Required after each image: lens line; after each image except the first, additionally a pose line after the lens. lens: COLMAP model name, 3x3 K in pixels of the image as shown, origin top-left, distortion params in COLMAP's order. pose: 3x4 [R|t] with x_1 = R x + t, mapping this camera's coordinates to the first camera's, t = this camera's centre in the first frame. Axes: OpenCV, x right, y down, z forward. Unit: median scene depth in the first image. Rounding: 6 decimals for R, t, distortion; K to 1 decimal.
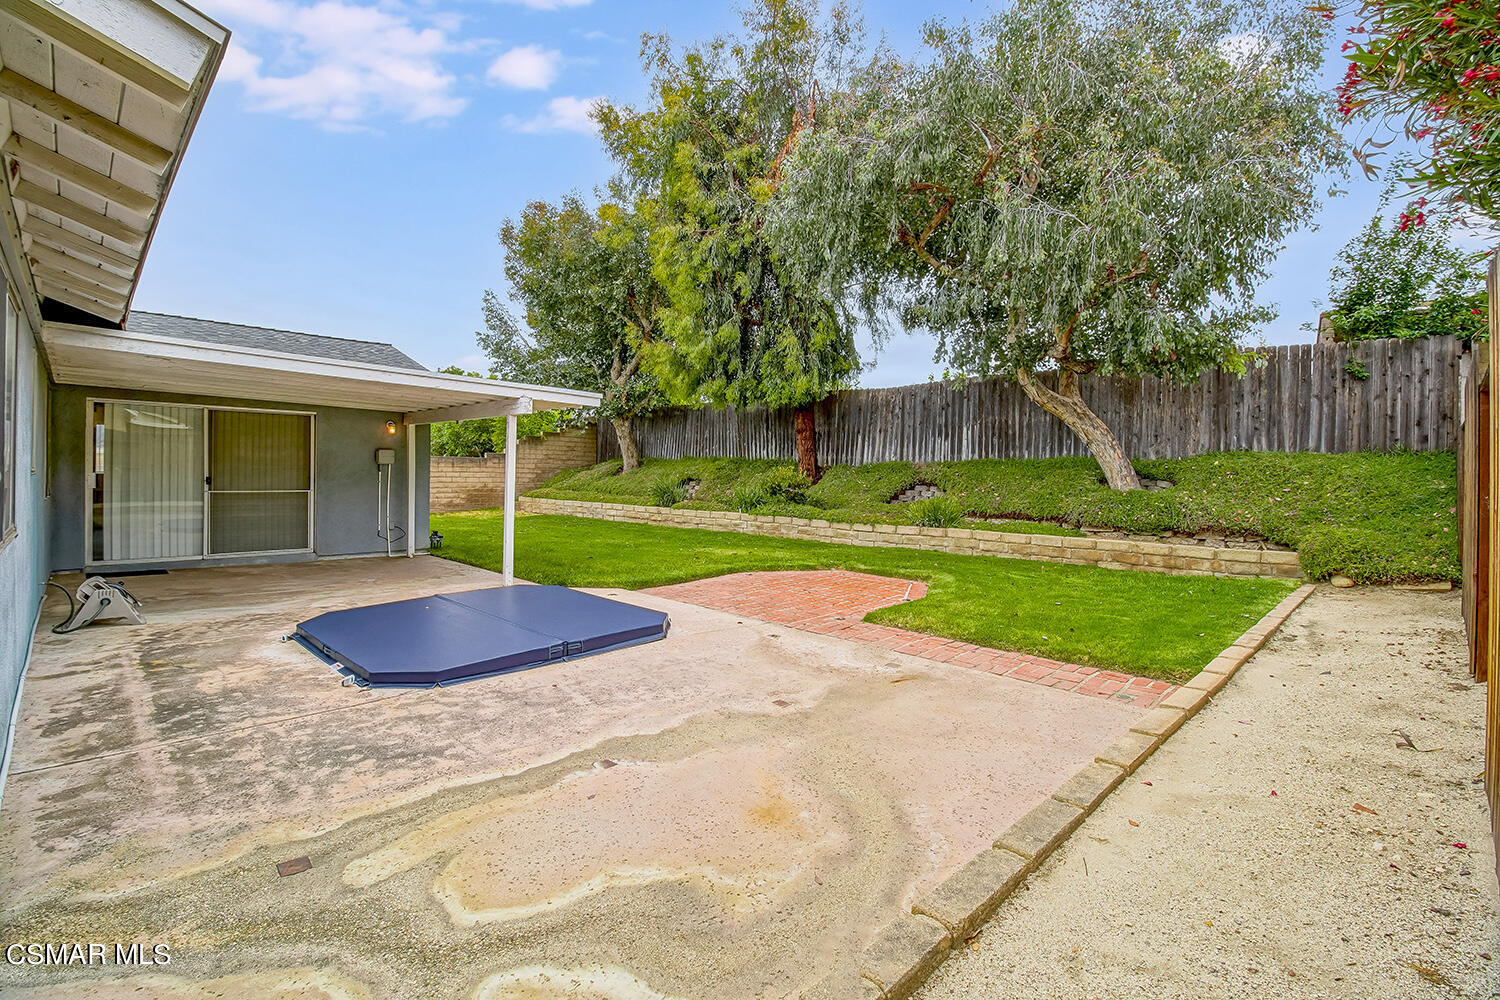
lens RADIAL K [[696.7, 0, 745.3], [0, 696.7, 487.1], [0, 0, 1]] dist [0.011146, -0.012673]
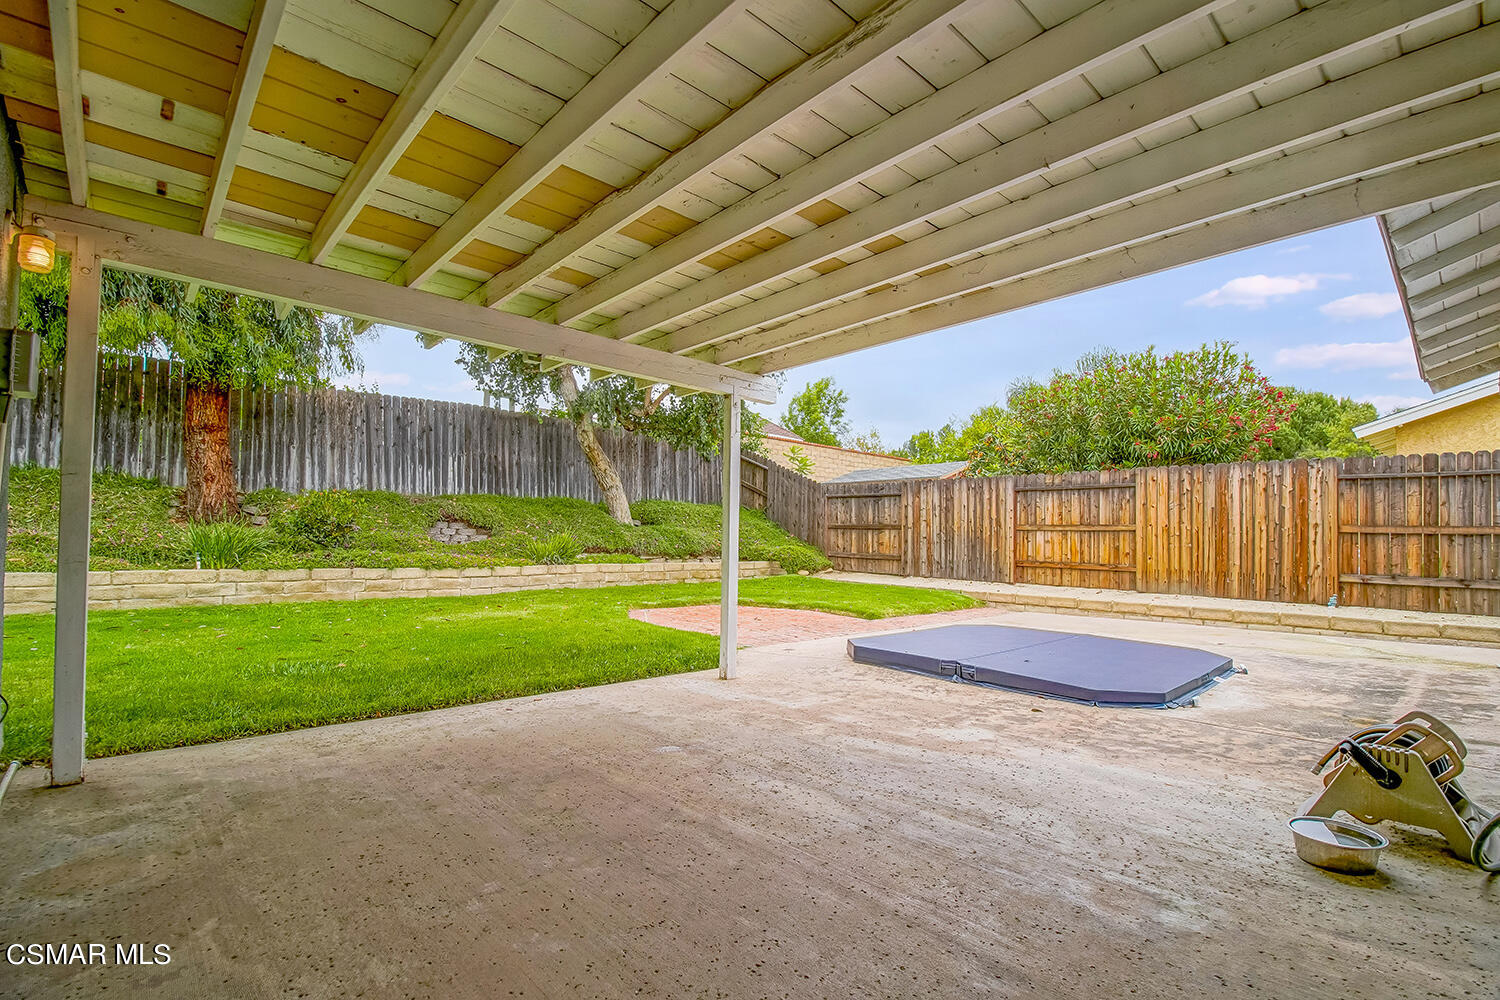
lens RADIAL K [[696.7, 0, 769.4], [0, 696.7, 528.4], [0, 0, 1]] dist [0.011146, -0.012673]
pose [[0.000805, 0.001699, 0.999998, -0.600573], [0.004663, 0.999988, -0.001703, 0.009198], [-0.999989, 0.004664, 0.000797, 0.613582]]
